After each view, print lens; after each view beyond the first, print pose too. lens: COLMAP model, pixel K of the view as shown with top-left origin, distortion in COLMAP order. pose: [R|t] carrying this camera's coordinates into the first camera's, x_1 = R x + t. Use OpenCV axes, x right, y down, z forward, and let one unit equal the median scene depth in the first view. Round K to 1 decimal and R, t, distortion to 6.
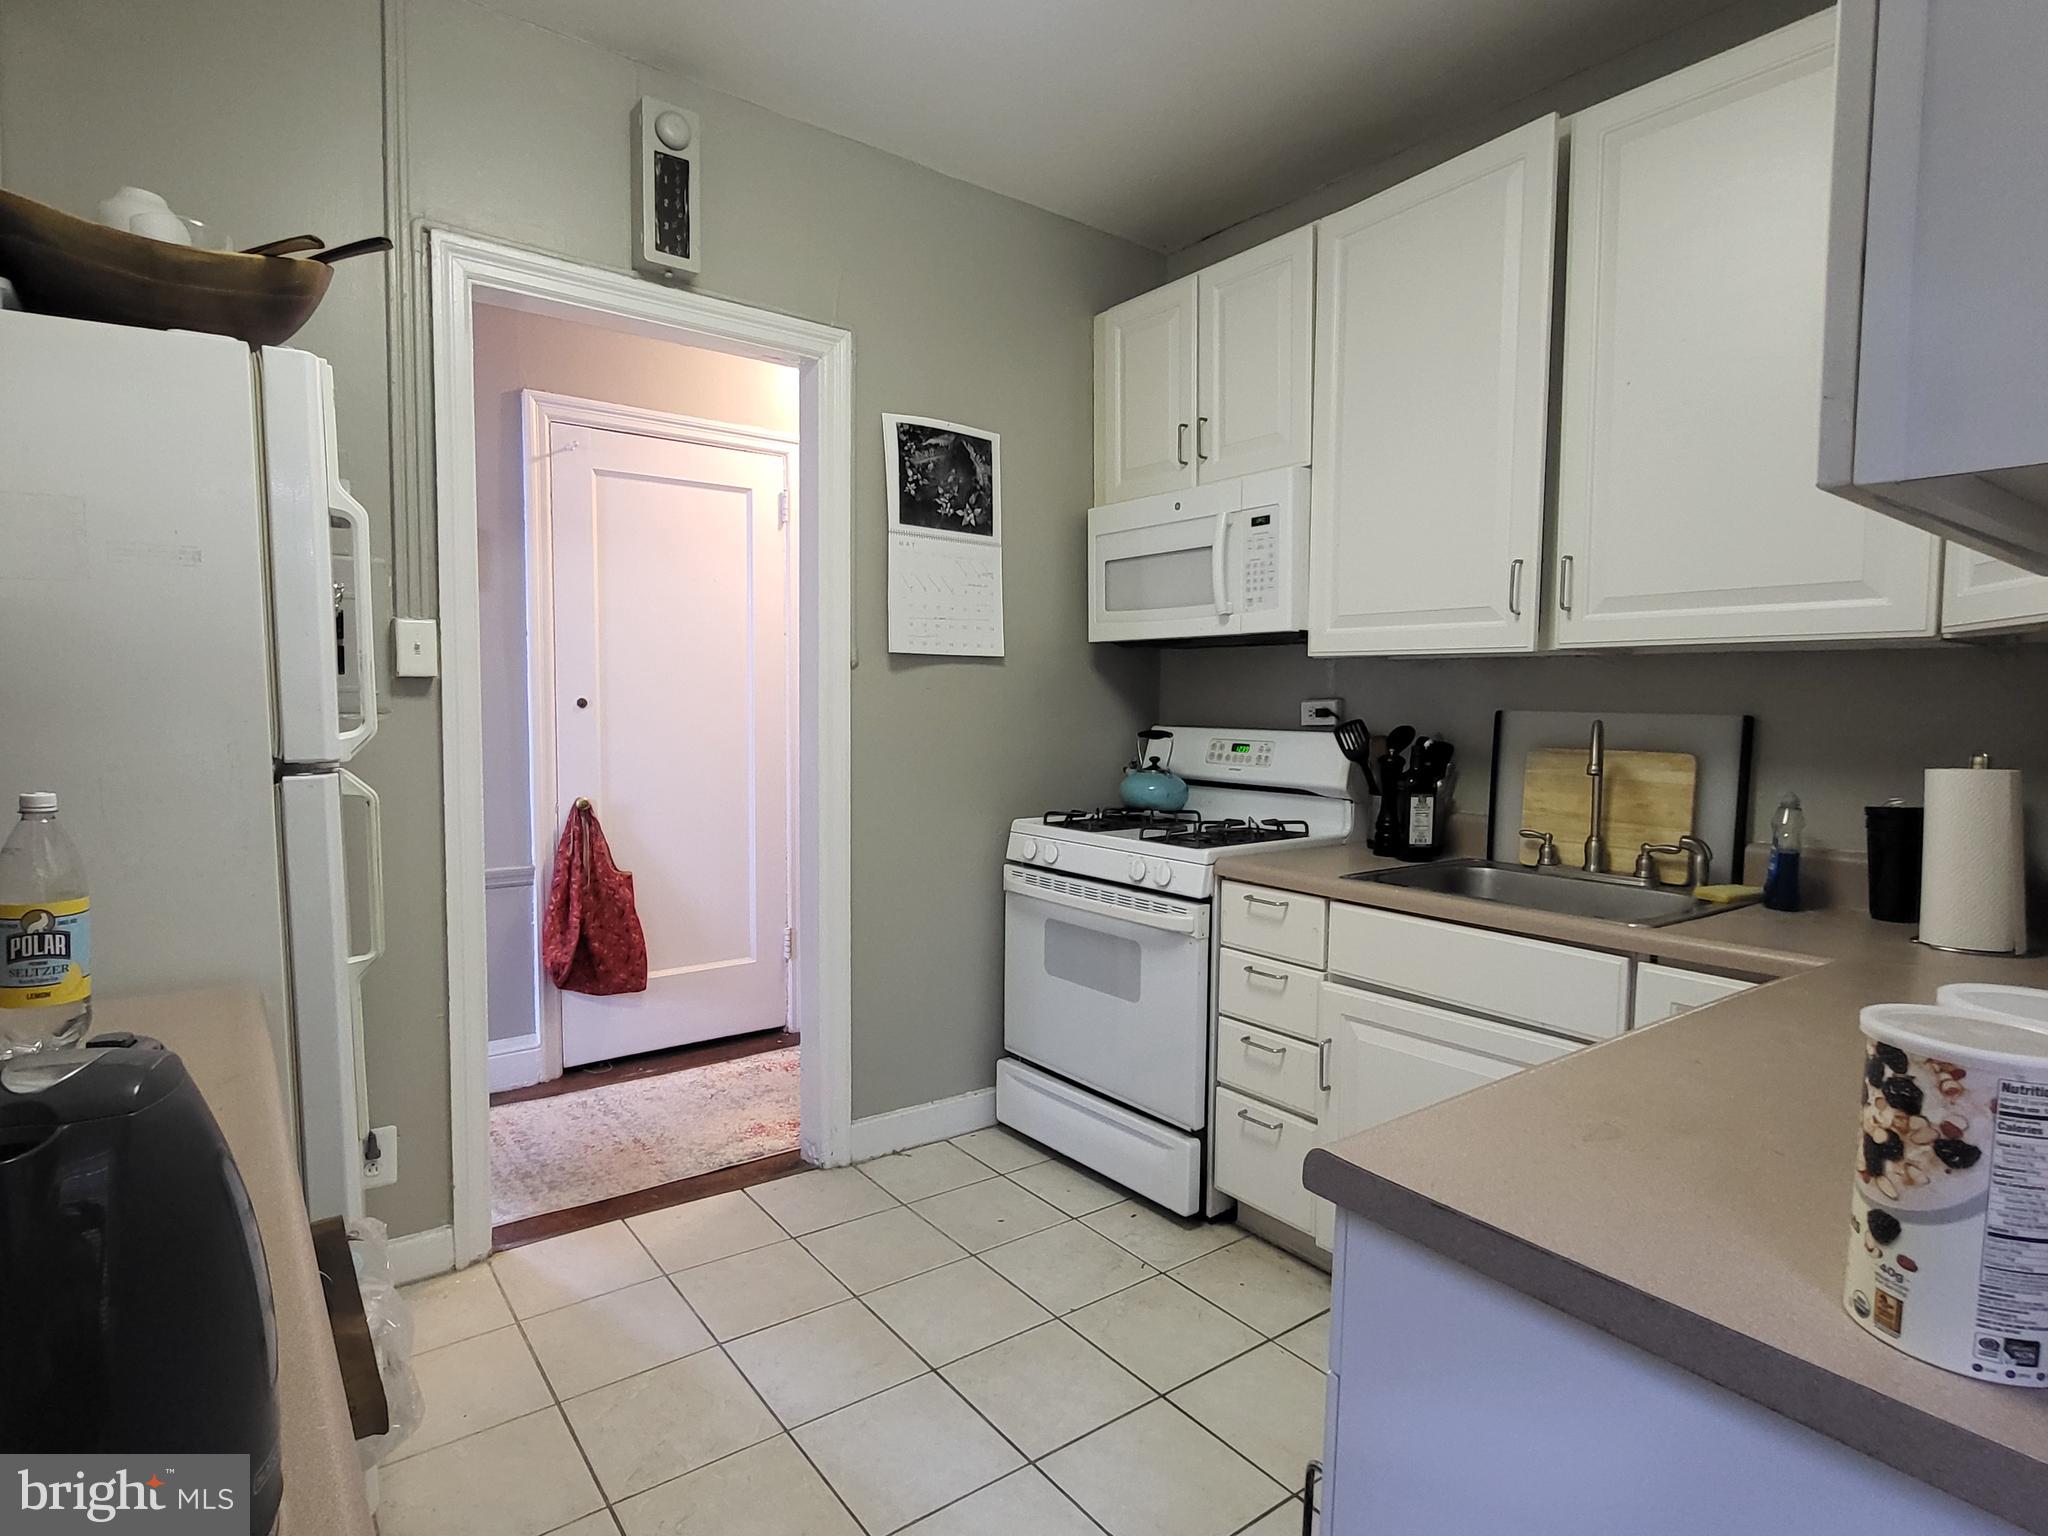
lens RADIAL K [[1077.8, 0, 1000.2], [0, 1077.8, 760.1], [0, 0, 1]] dist [-0.000230, 0.000189]
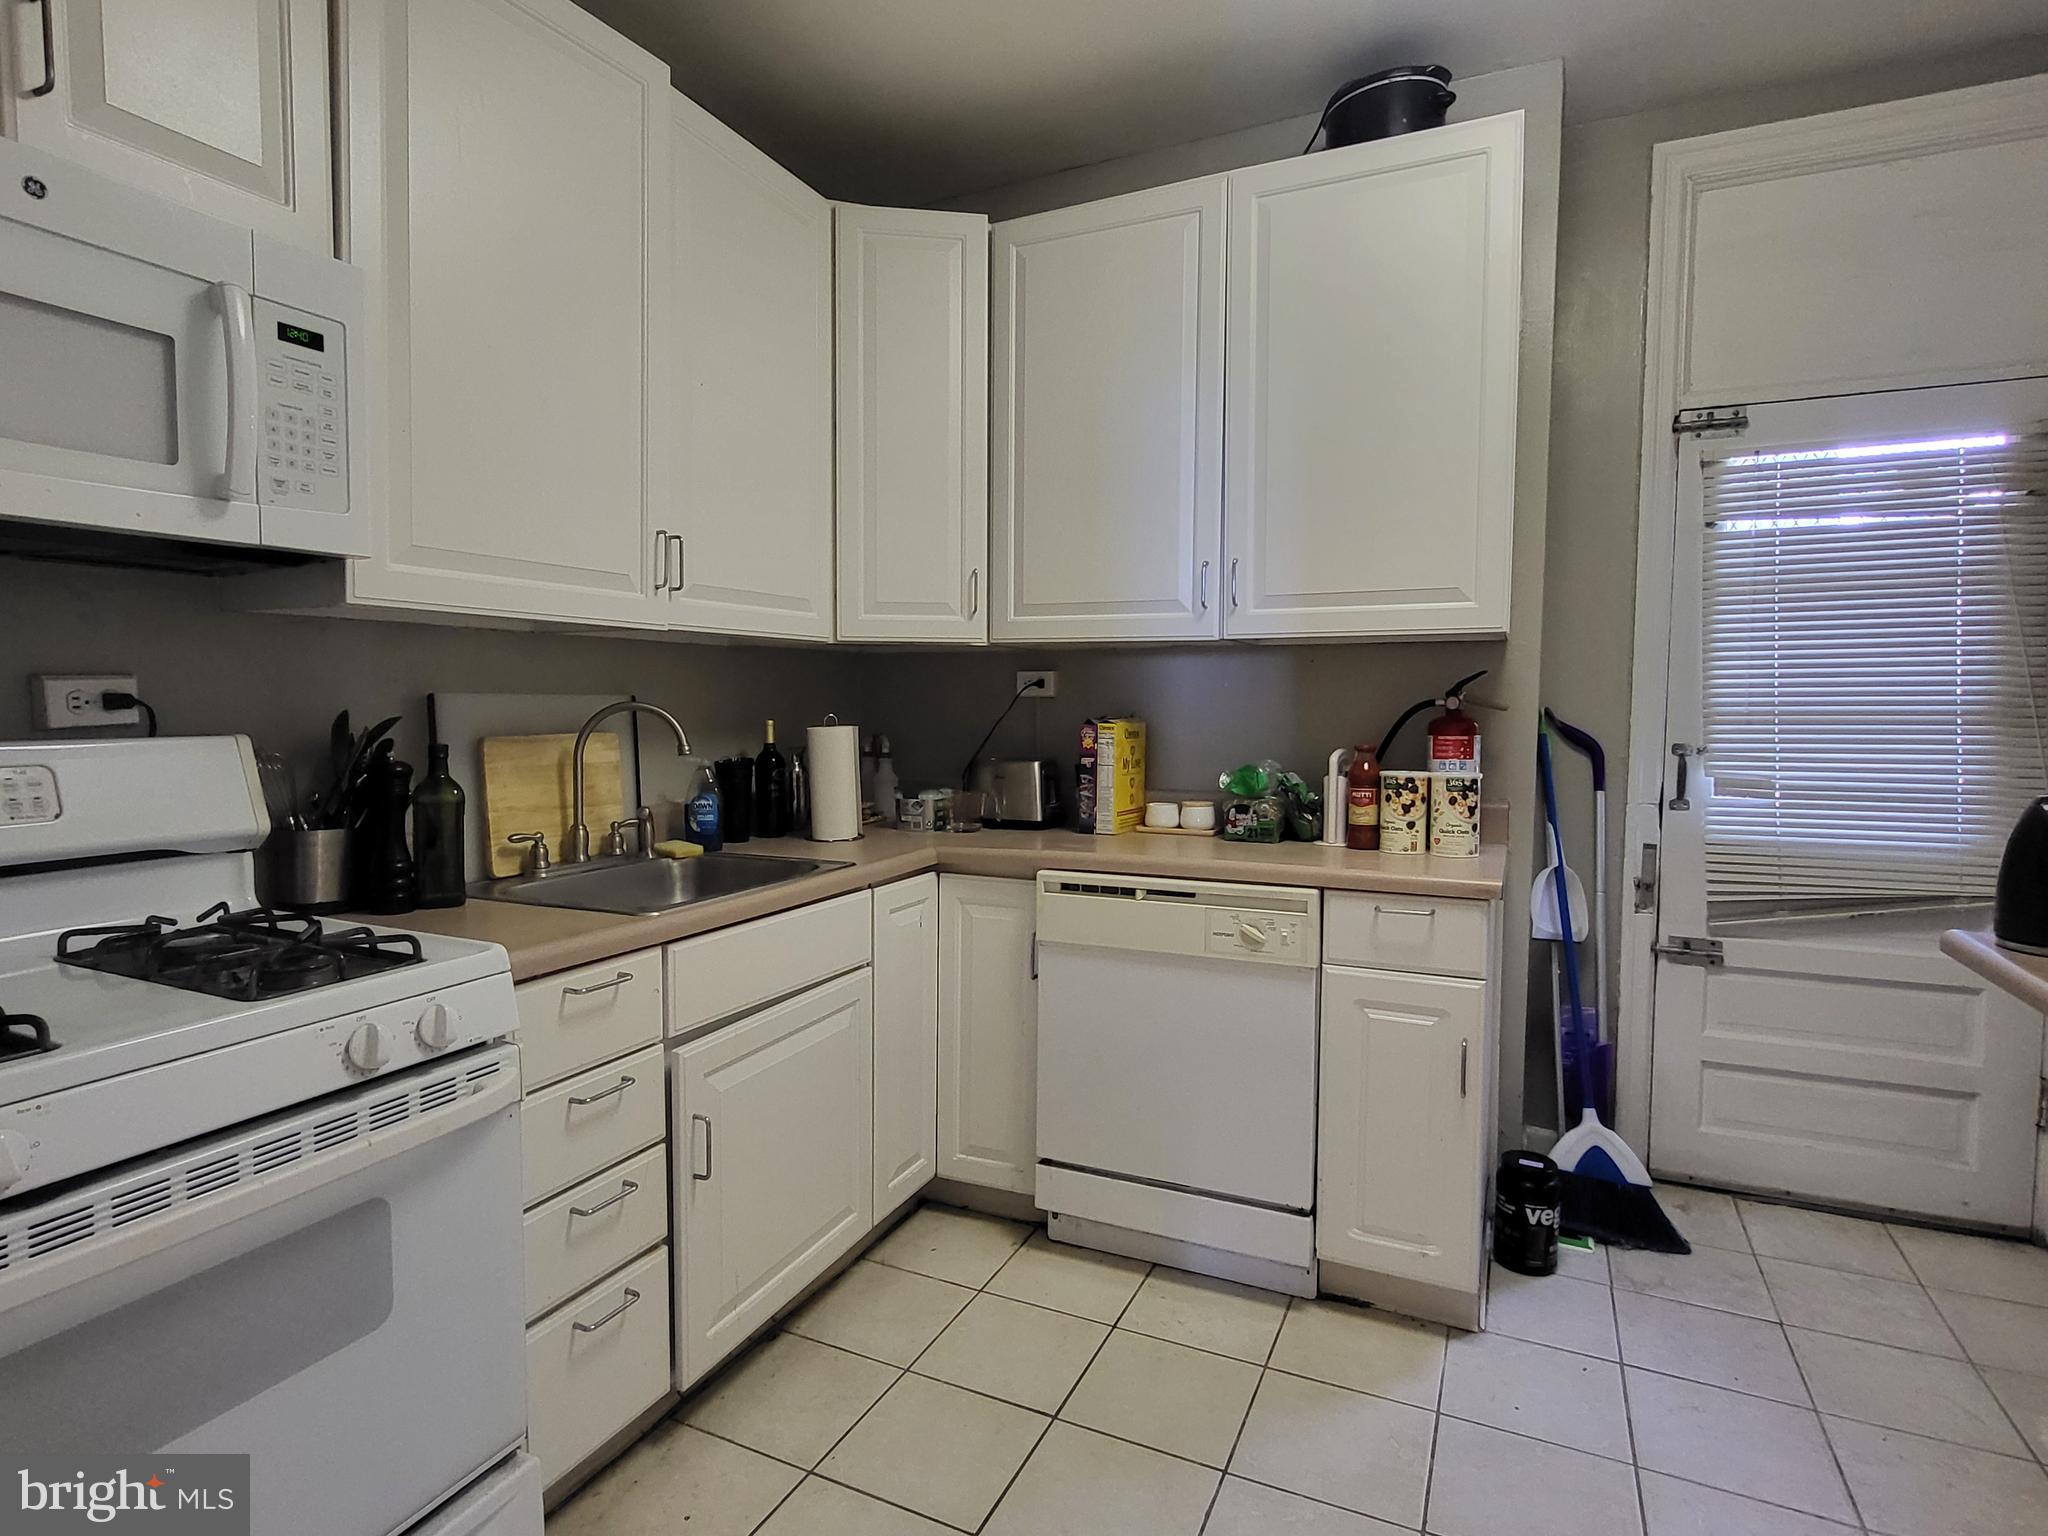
lens RADIAL K [[1077.8, 0, 1000.2], [0, 1077.8, 760.1], [0, 0, 1]] dist [-0.000230, 0.000189]
pose [[-0.465468, -0.064951, 0.882678, -0.395938], [0.040884, 0.994661, 0.094750, -0.052494], [-0.884120, 0.080191, -0.460328, 0.958814]]
